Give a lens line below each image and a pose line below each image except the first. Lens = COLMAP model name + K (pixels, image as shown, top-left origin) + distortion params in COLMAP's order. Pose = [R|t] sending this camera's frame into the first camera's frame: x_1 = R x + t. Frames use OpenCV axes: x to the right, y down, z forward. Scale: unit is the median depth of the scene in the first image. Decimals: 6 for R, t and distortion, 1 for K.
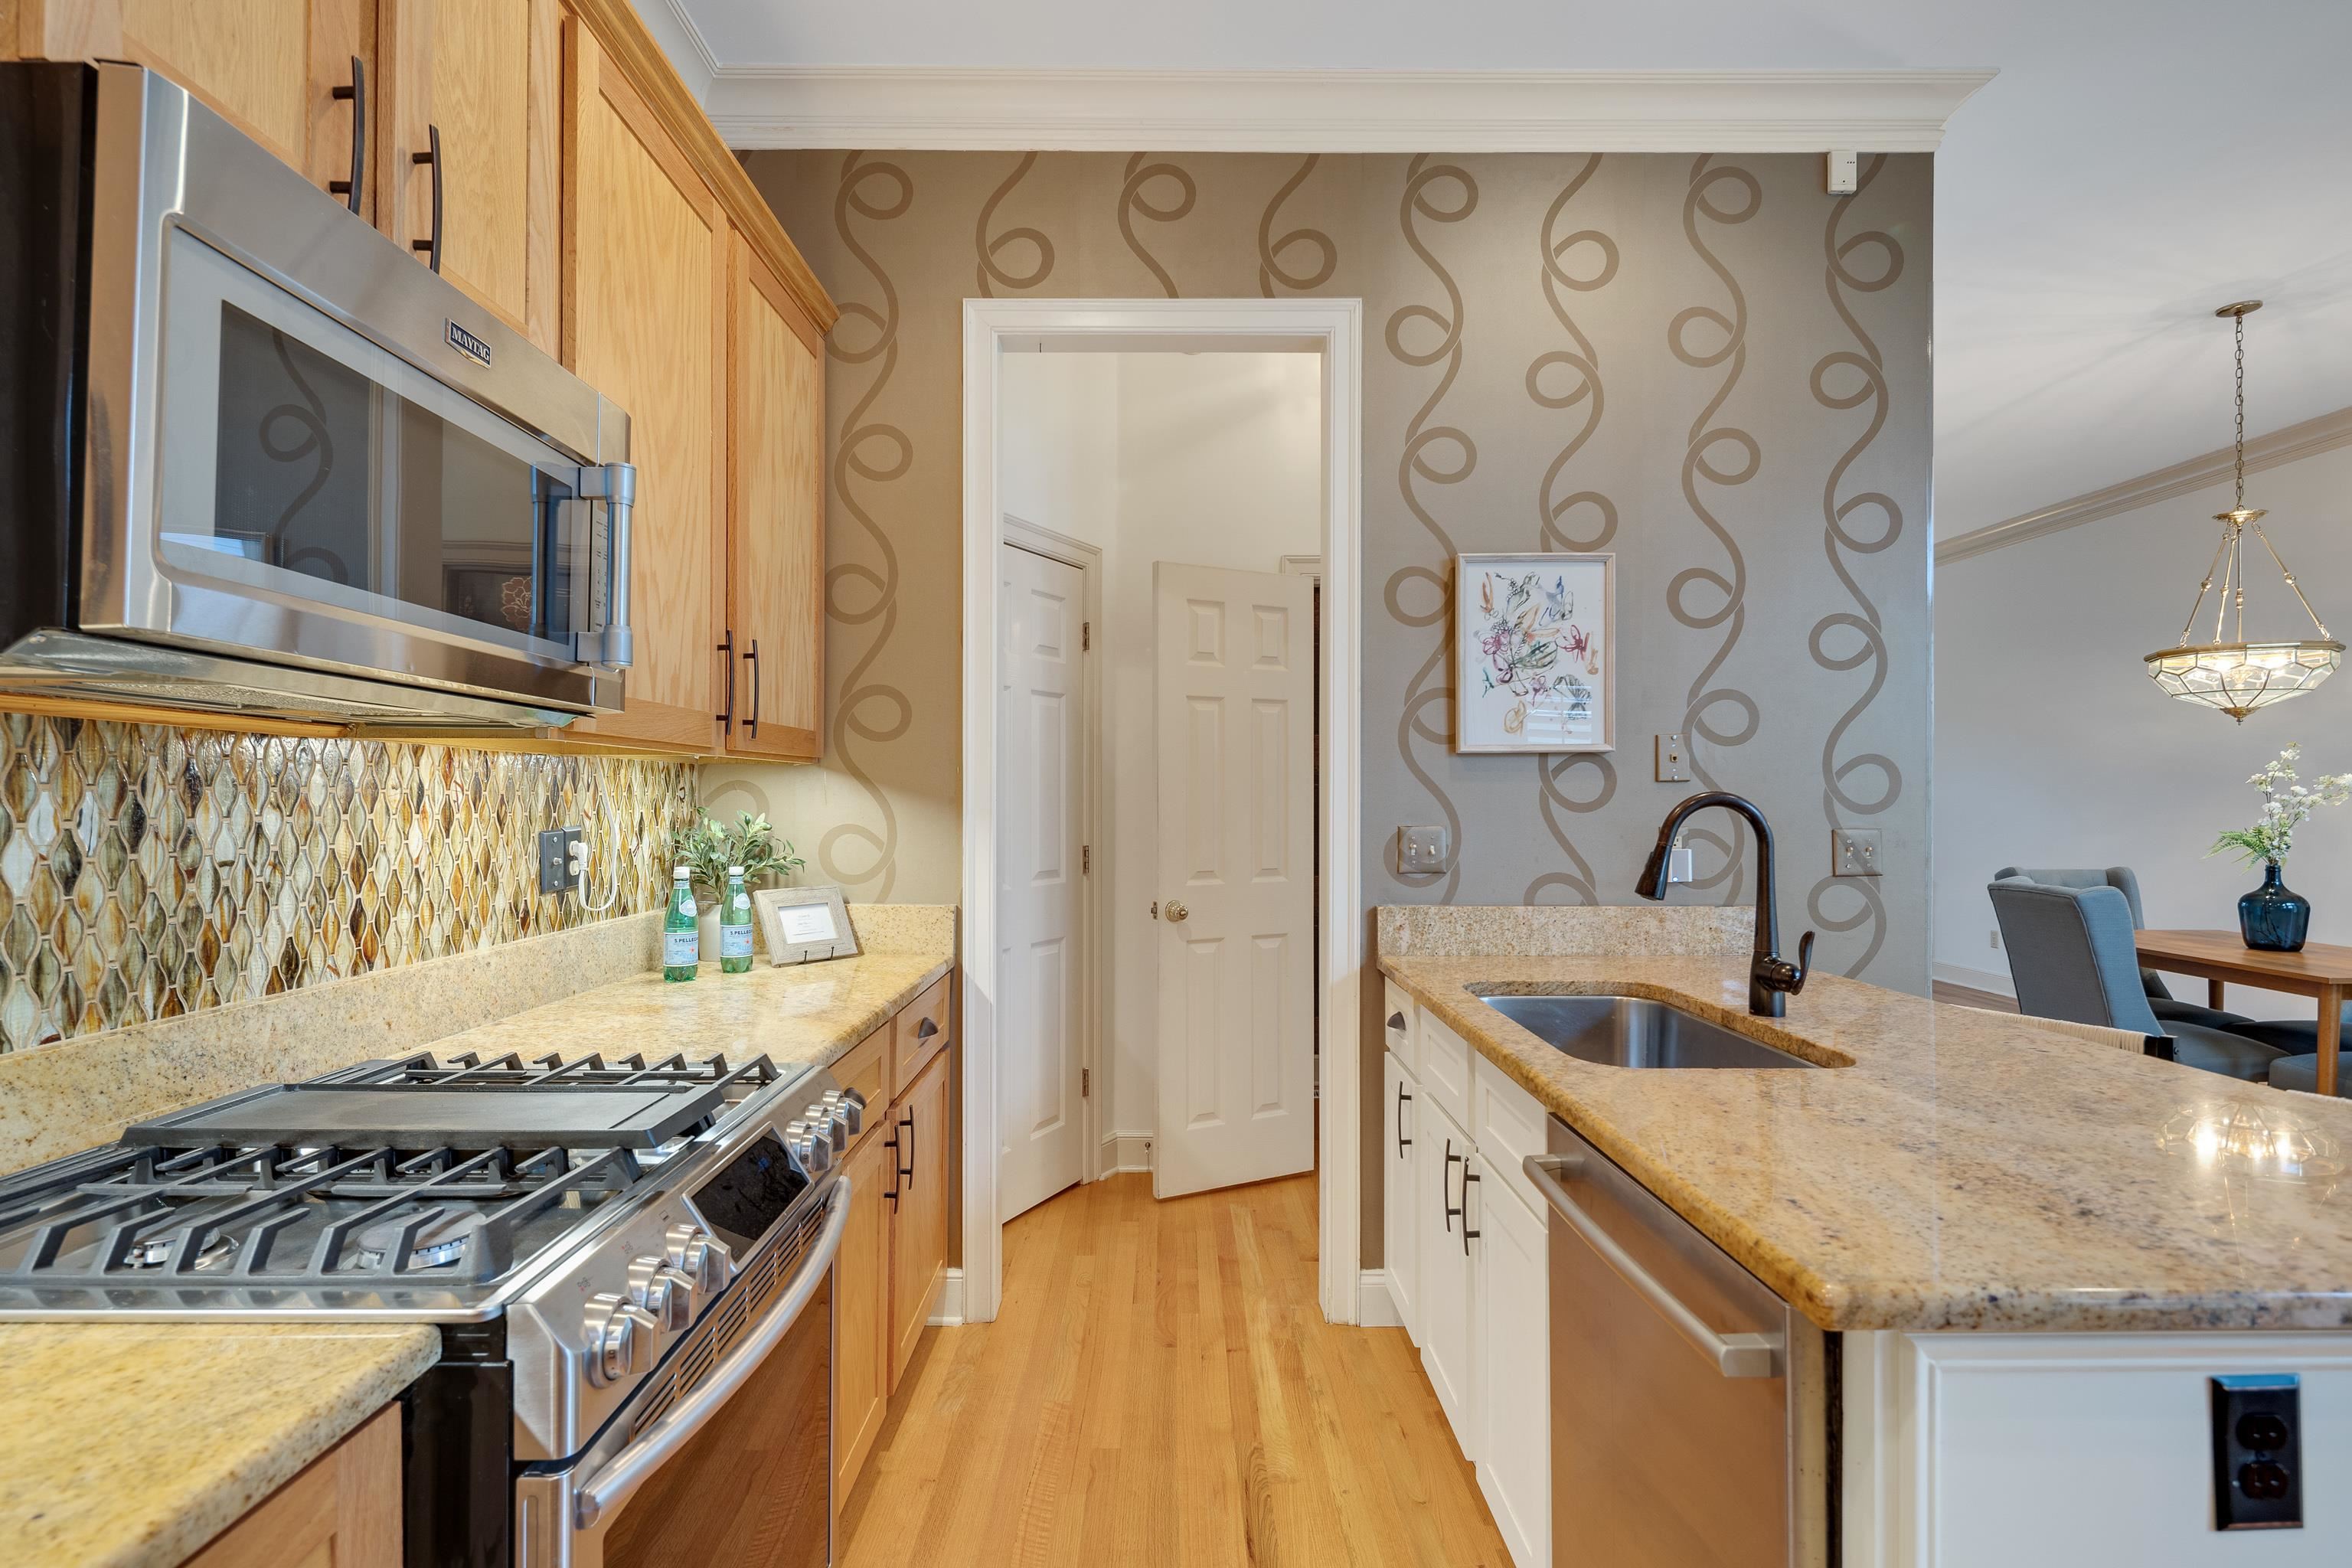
lens RADIAL K [[1137.8, 0, 1169.5], [0, 1137.8, 795.5], [0, 0, 1]] dist [0.006894, -0.005864]
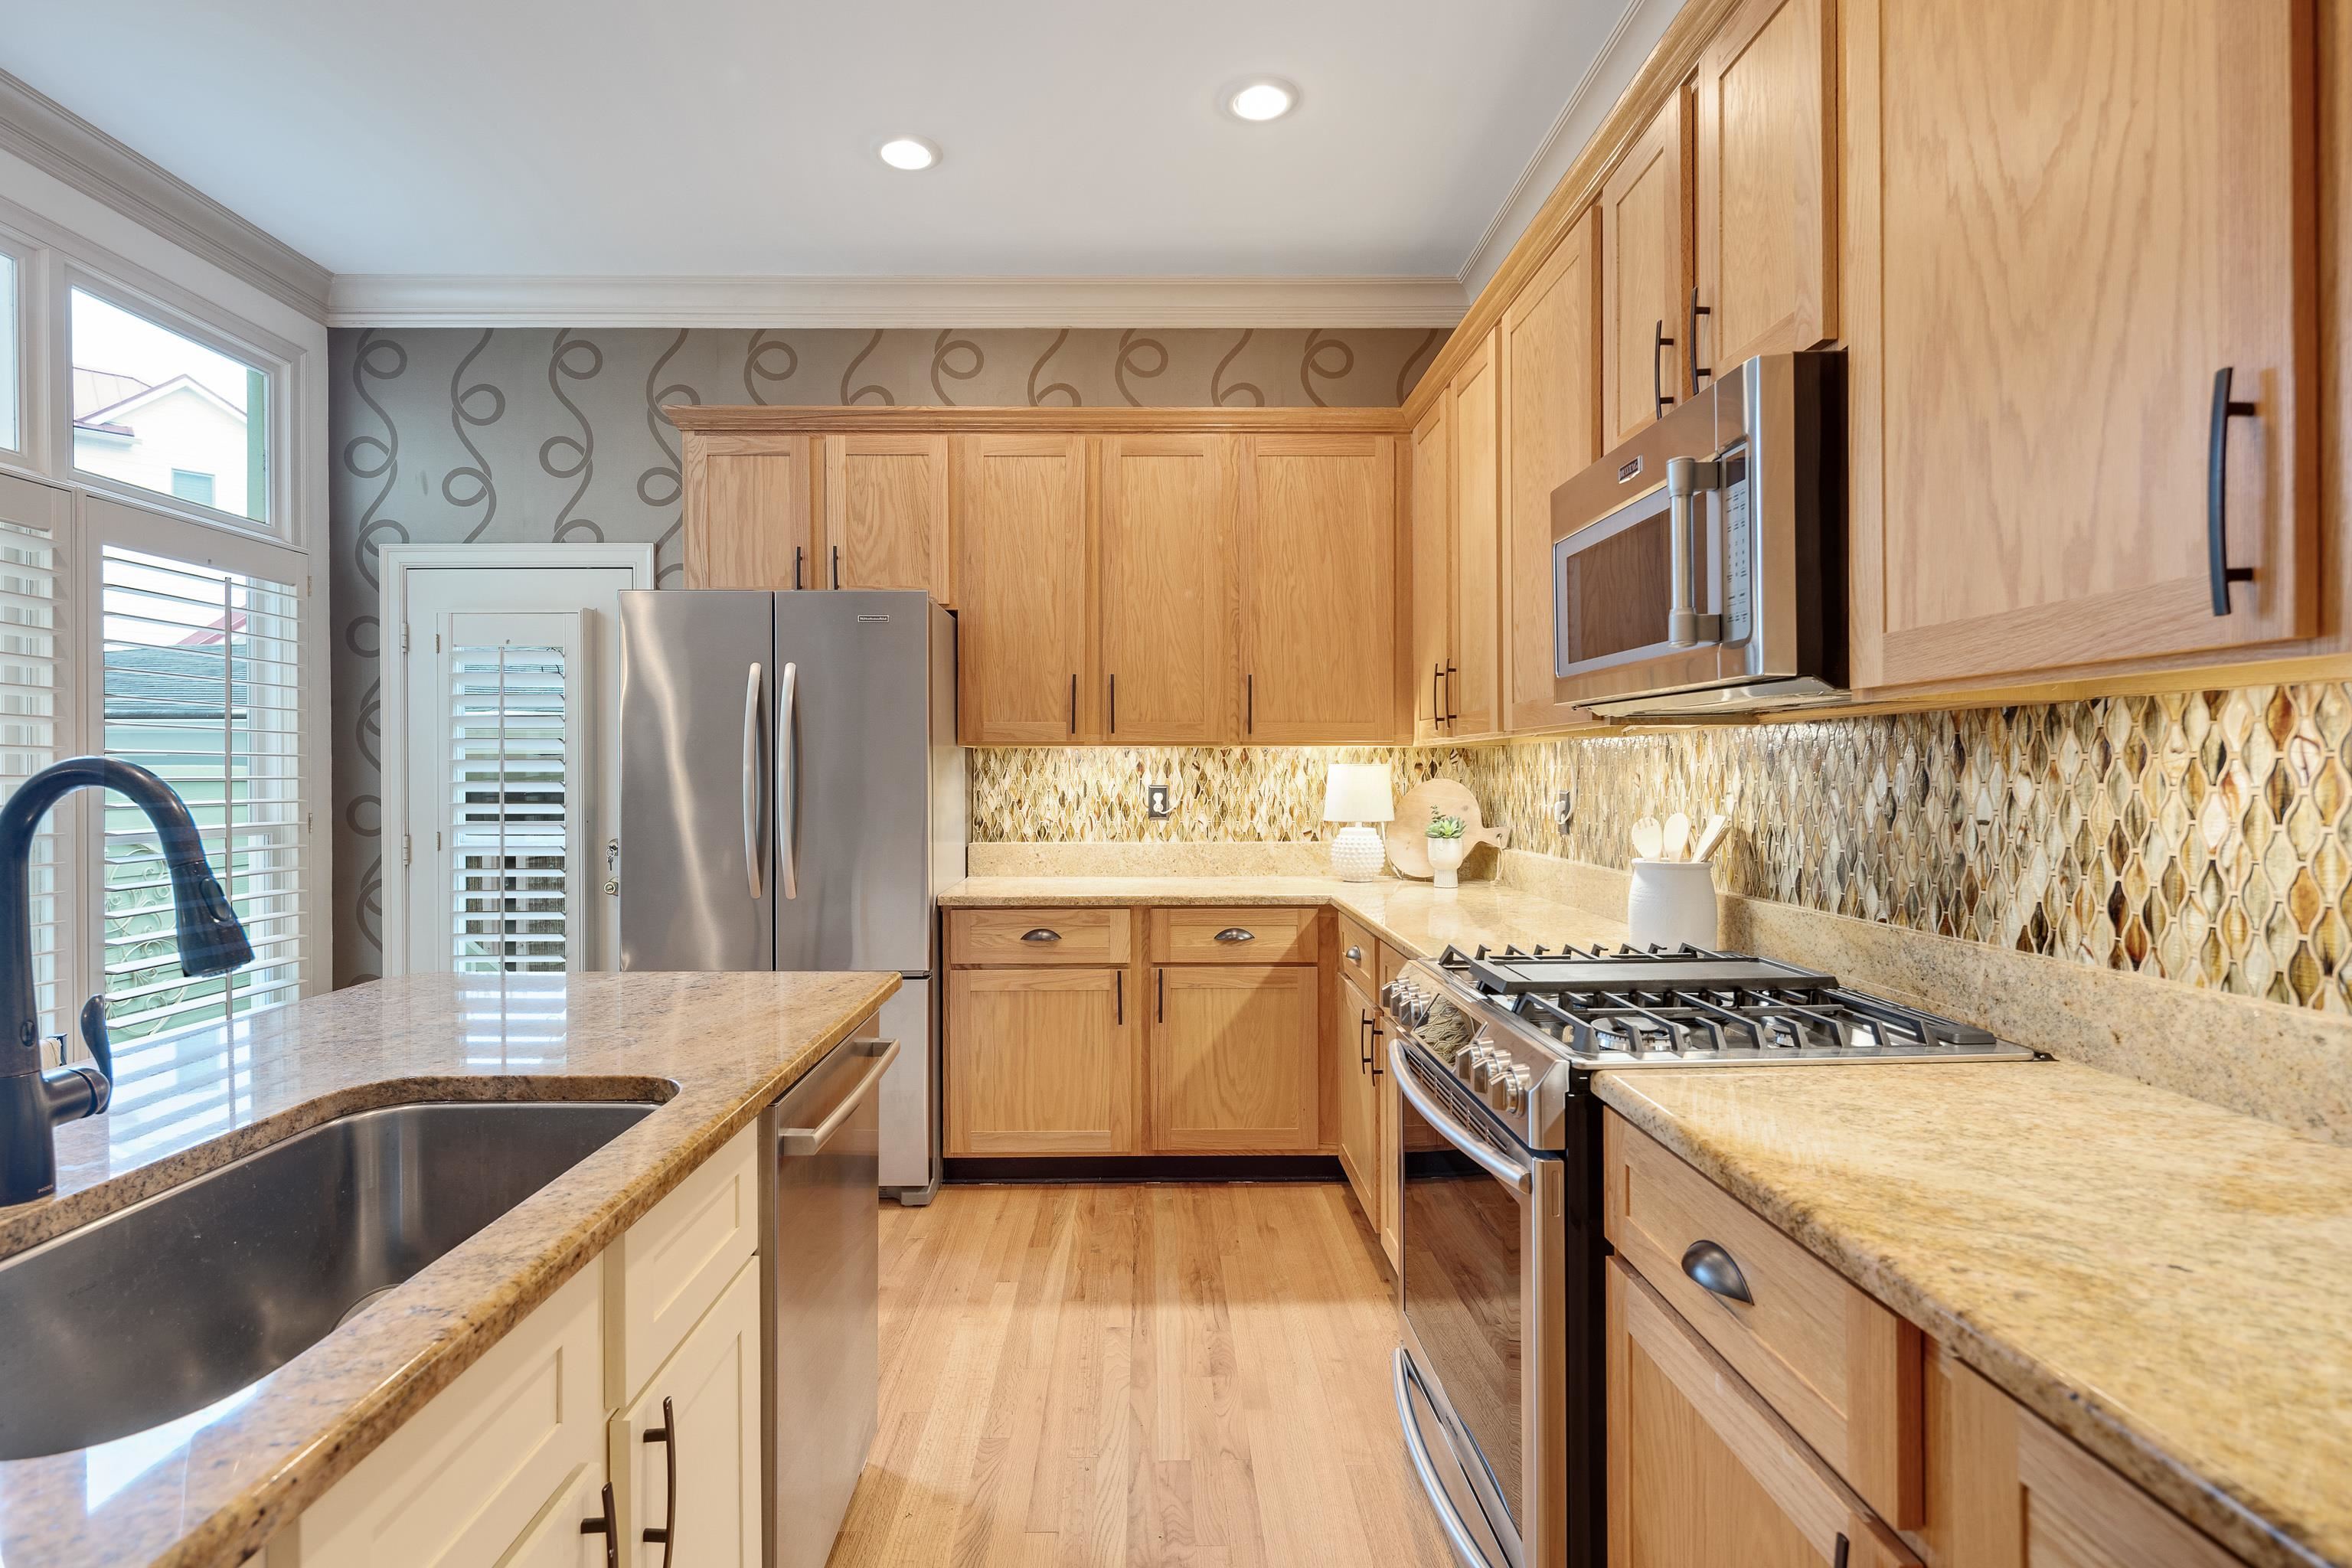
lens RADIAL K [[1137.8, 0, 1157.4], [0, 1137.8, 781.4], [0, 0, 1]] dist [0.006894, -0.005864]
pose [[-0.999947, 0.004155, -0.009381, 0.013112], [0.004117, 0.999983, 0.004027, 0.004866], [0.009398, 0.003988, -0.999948, 1.088035]]
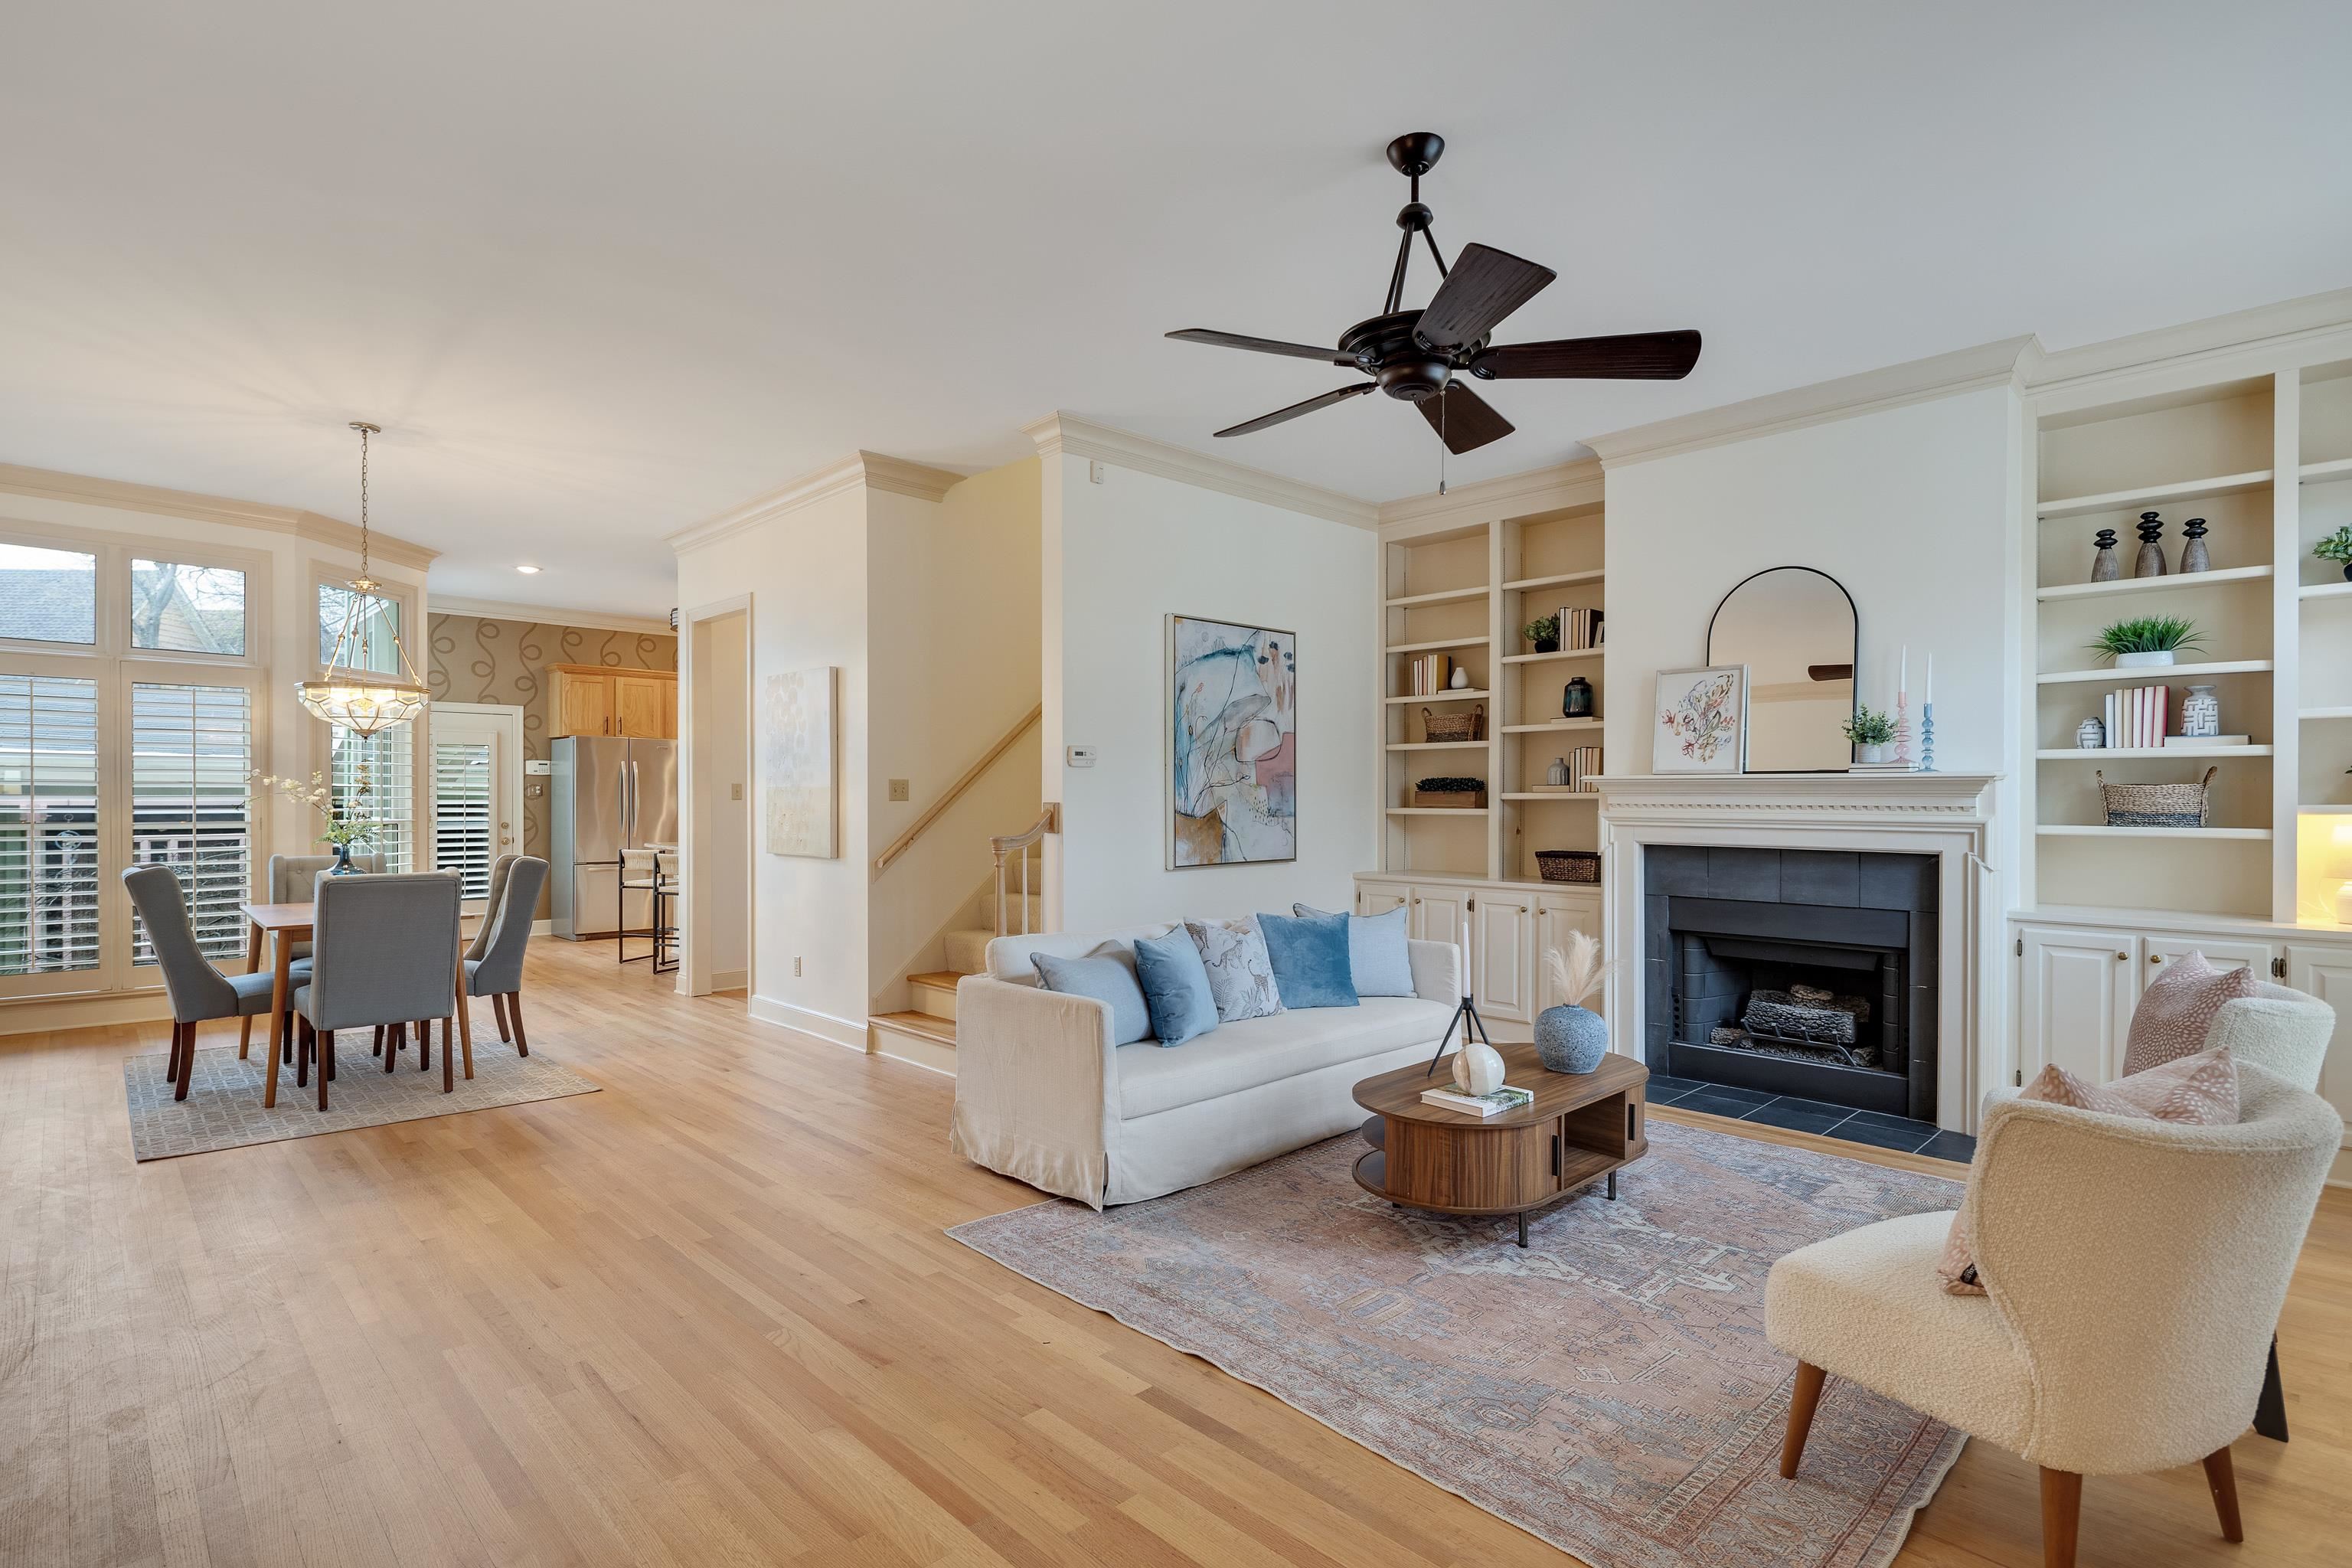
lens RADIAL K [[1137.8, 0, 1161.7], [0, 1137.8, 803.4], [0, 0, 1]] dist [0.006894, -0.005864]
pose [[-0.720744, 0.002464, -0.693197, 1.722207], [-0.001218, 0.999988, 0.004820, 0.000585], [0.693200, 0.004319, -0.720732, 3.754544]]
